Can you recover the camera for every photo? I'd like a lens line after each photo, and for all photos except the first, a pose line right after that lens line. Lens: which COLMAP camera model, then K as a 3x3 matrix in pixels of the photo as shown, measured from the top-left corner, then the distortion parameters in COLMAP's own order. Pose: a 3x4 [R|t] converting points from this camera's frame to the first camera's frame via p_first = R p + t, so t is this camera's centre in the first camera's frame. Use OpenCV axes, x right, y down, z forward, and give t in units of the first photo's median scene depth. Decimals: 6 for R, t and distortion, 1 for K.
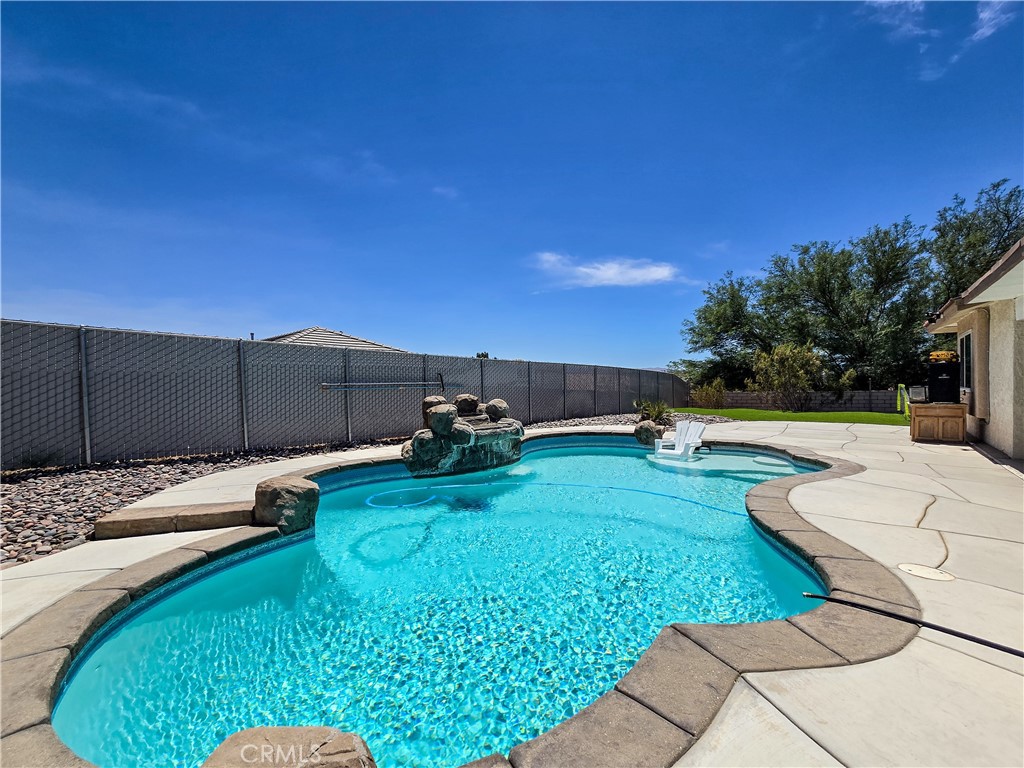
lens RADIAL K [[419.1, 0, 511.0], [0, 419.1, 393.3], [0, 0, 1]] dist [0.000826, -0.001396]
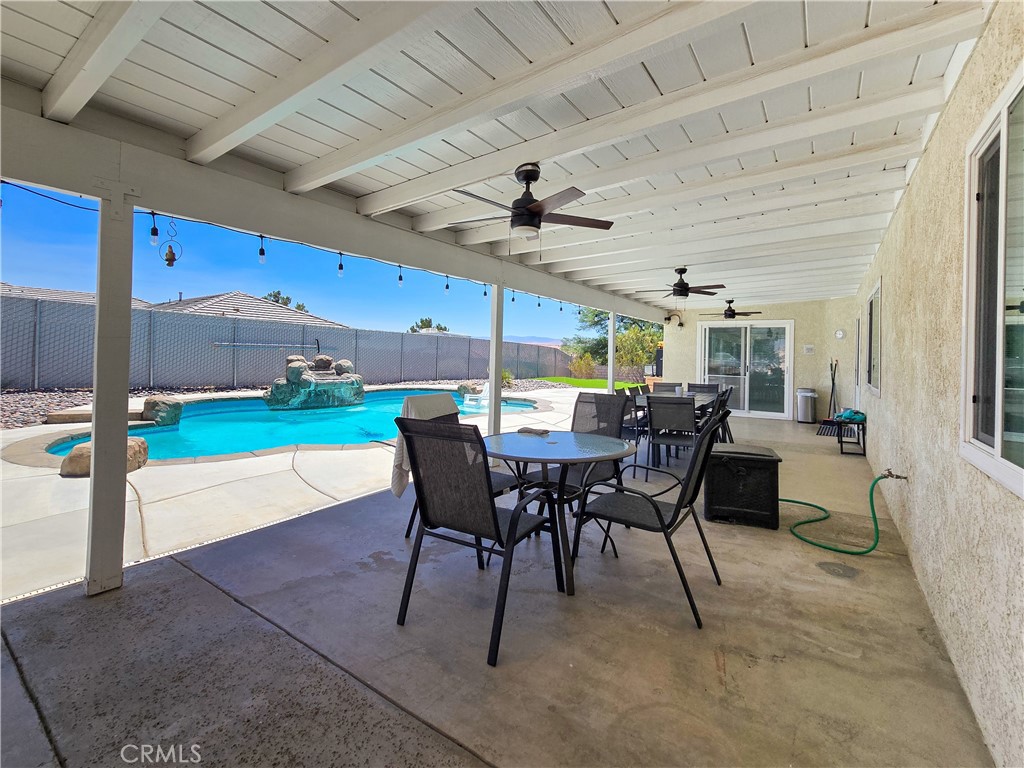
lens RADIAL K [[443.6, 0, 520.6], [0, 443.6, 347.8], [0, 0, 1]] dist [-0.003859, 0.000260]
pose [[0.995463, 0.048180, 0.082055, 0.463764], [-0.045678, 0.998440, -0.032100, -0.006366], [-0.083474, 0.028206, 0.996111, -0.574999]]
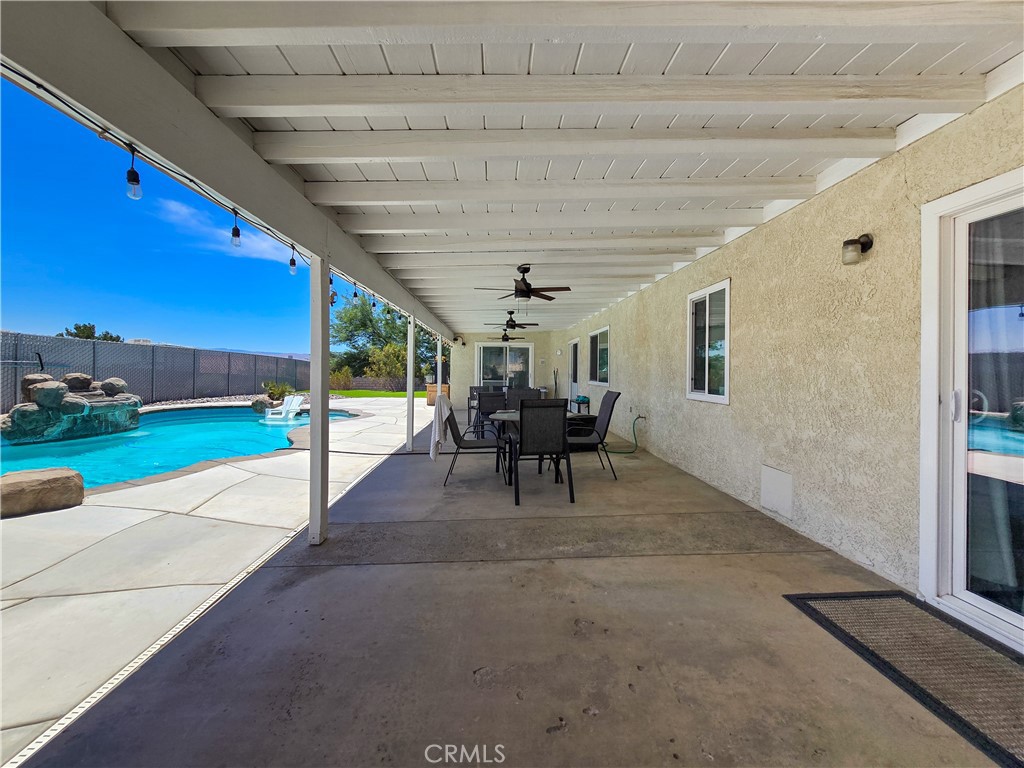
lens RADIAL K [[419.1, 0, 504.2], [0, 419.1, 368.7], [0, 0, 1]] dist [0.000826, -0.001396]
pose [[0.747733, 0.030470, 0.663300, 0.005128], [-0.012350, 0.999412, -0.031988, 0.012808], [-0.663885, 0.015727, 0.747670, -0.676421]]
